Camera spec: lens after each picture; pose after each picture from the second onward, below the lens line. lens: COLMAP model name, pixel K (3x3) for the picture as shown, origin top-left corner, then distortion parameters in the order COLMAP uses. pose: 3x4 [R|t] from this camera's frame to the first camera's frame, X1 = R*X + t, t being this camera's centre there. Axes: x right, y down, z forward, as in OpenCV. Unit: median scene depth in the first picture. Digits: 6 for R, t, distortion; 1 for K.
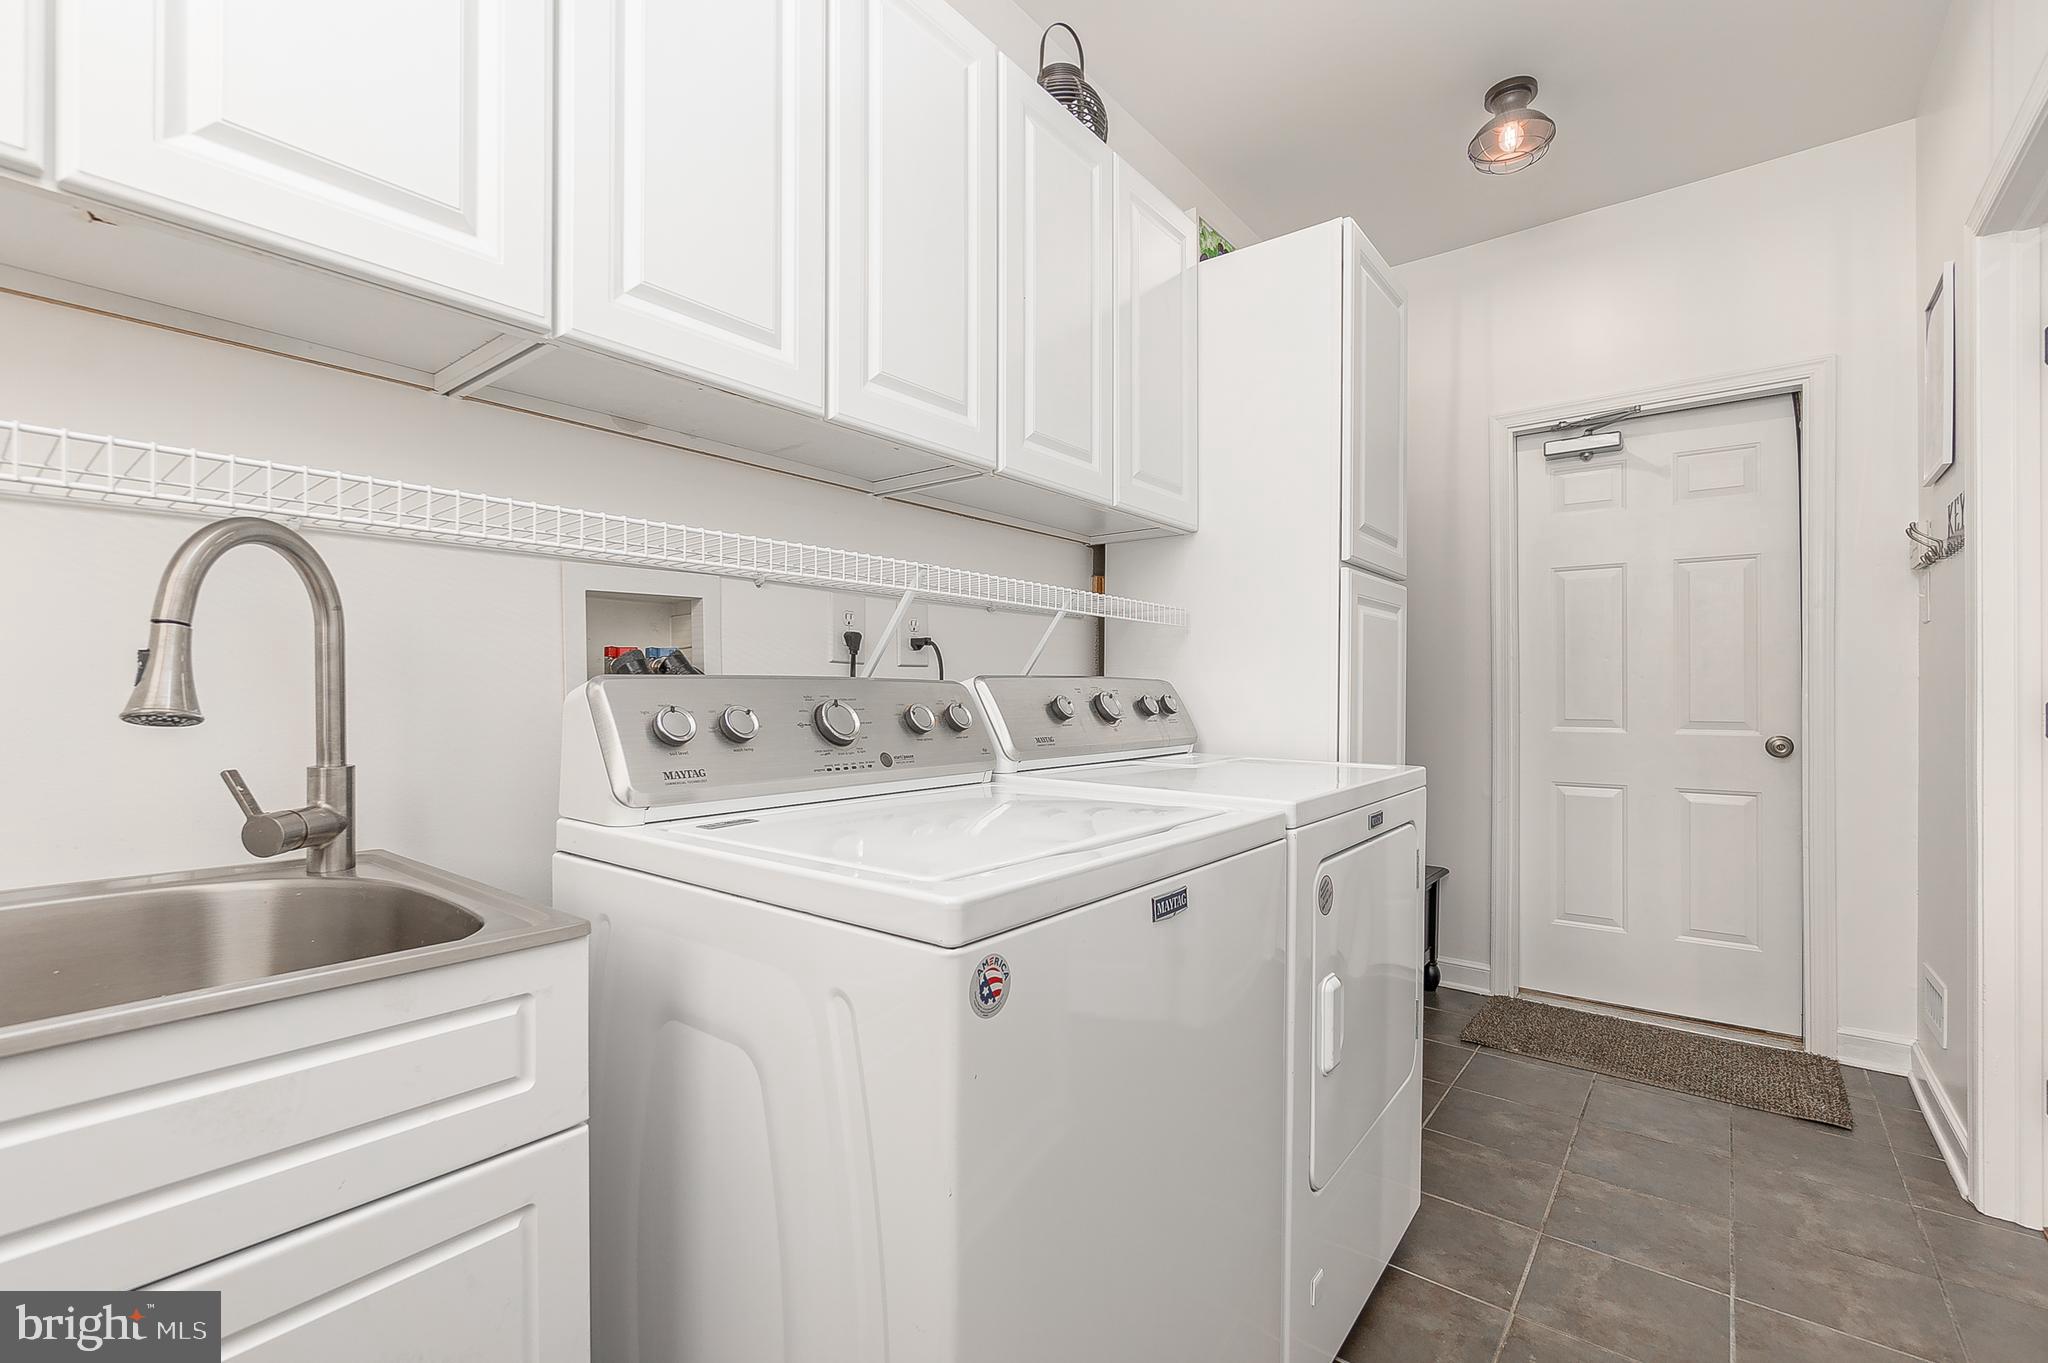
lens RADIAL K [[901.8, 0, 1018.6], [0, 901.8, 684.7], [0, 0, 1]] dist [-0.006454, 0.000456]
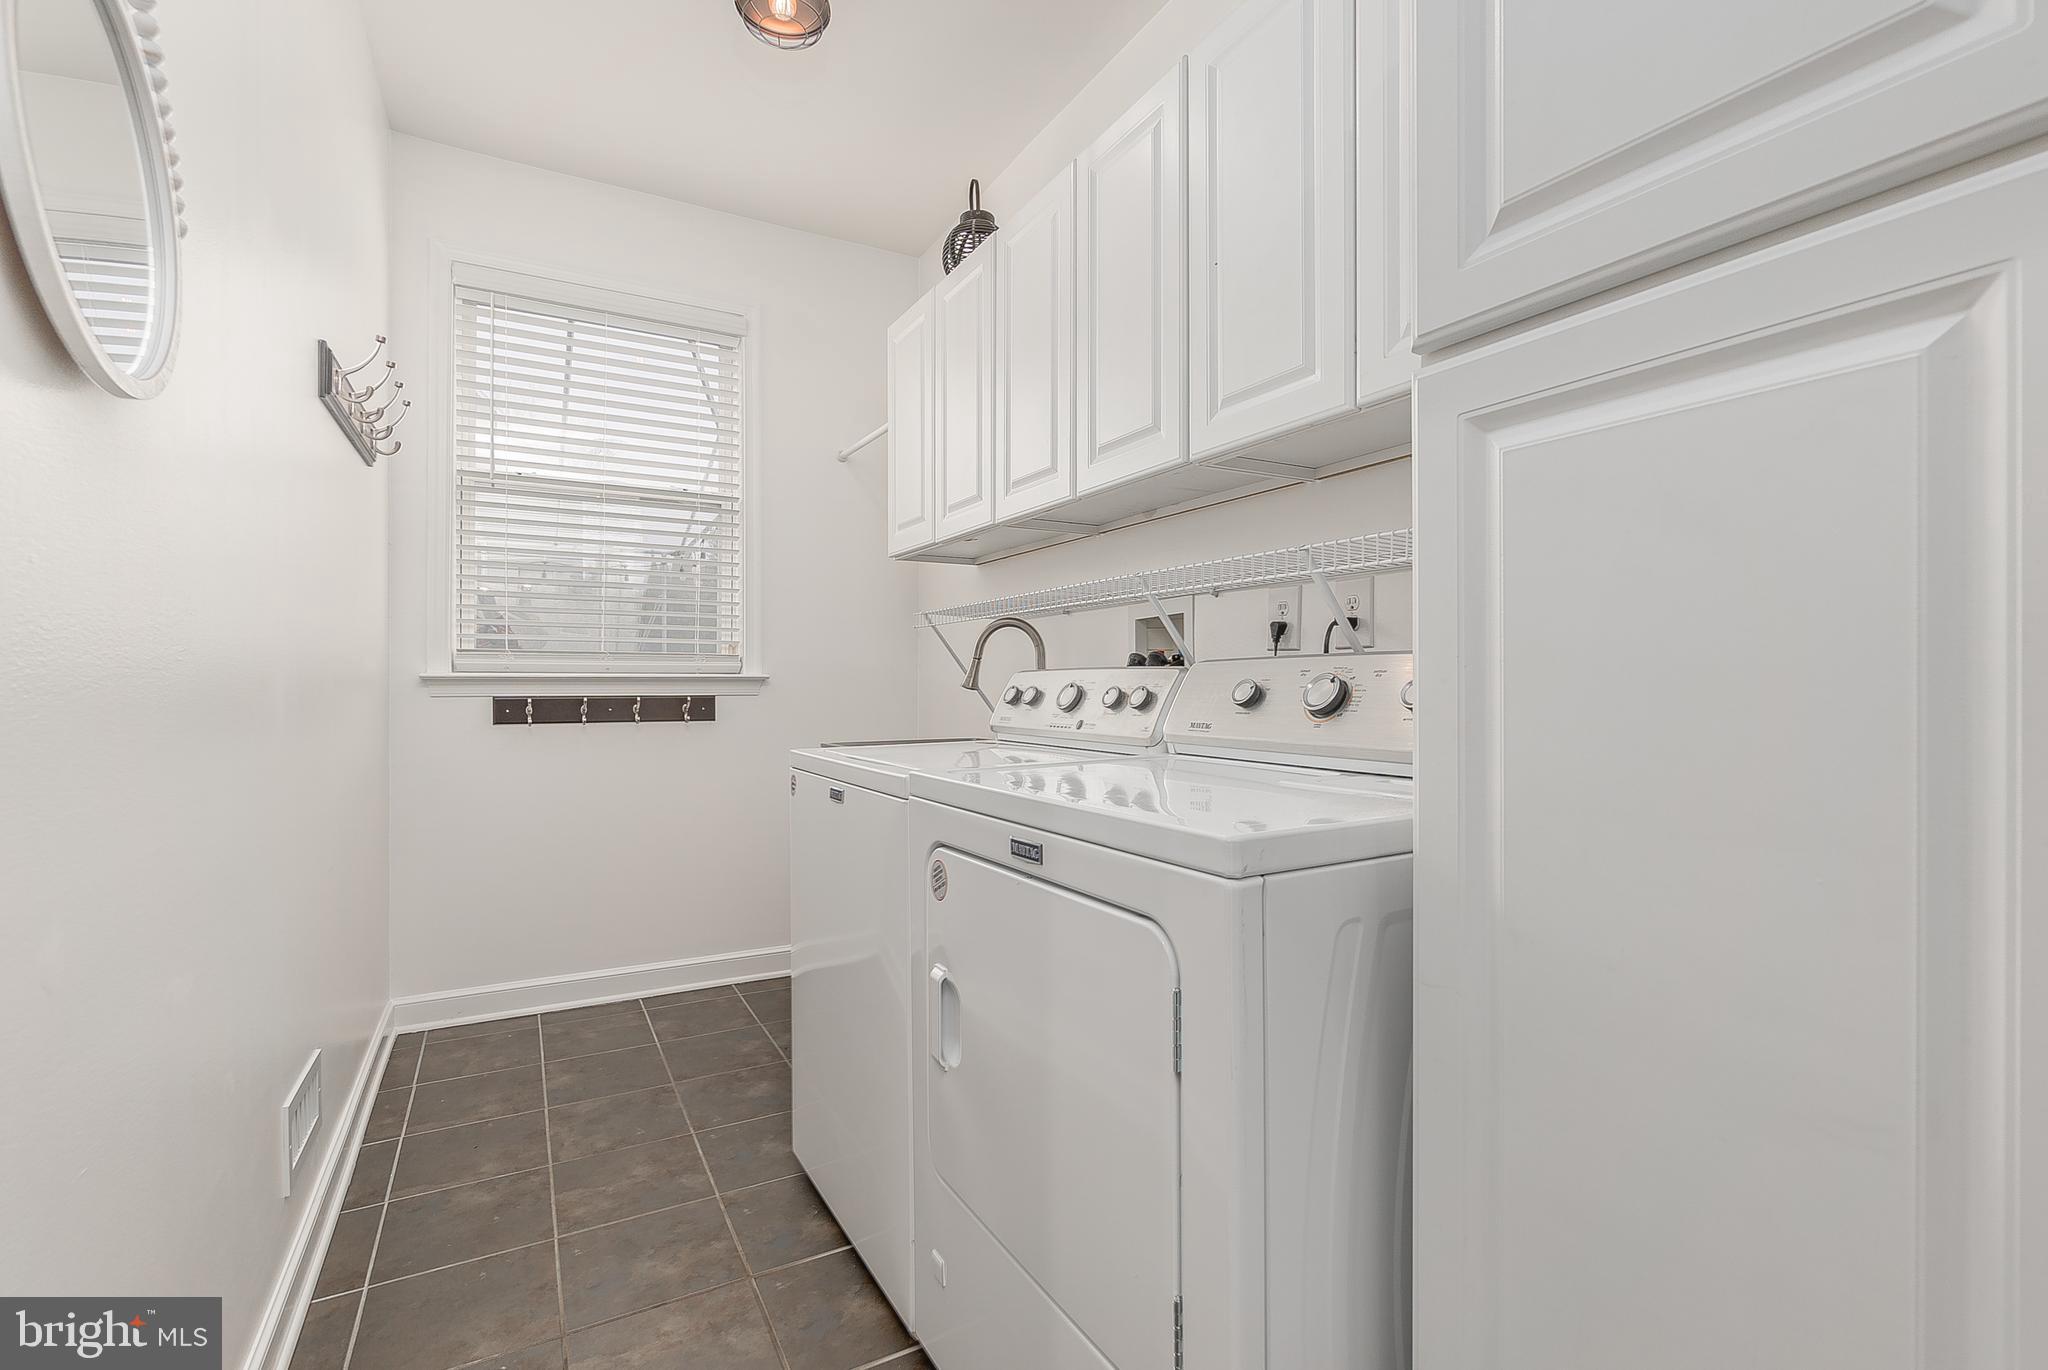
lens RADIAL K [[900.6, 0, 1018.8], [0, 900.6, 691.4], [0, 0, 1]] dist [-0.006328, 0.001261]
pose [[-0.370841, -0.001424, -0.928695, 1.113014], [0.003723, 0.999989, -0.003020, 0.040030], [0.928689, -0.004578, -0.370831, 1.274985]]
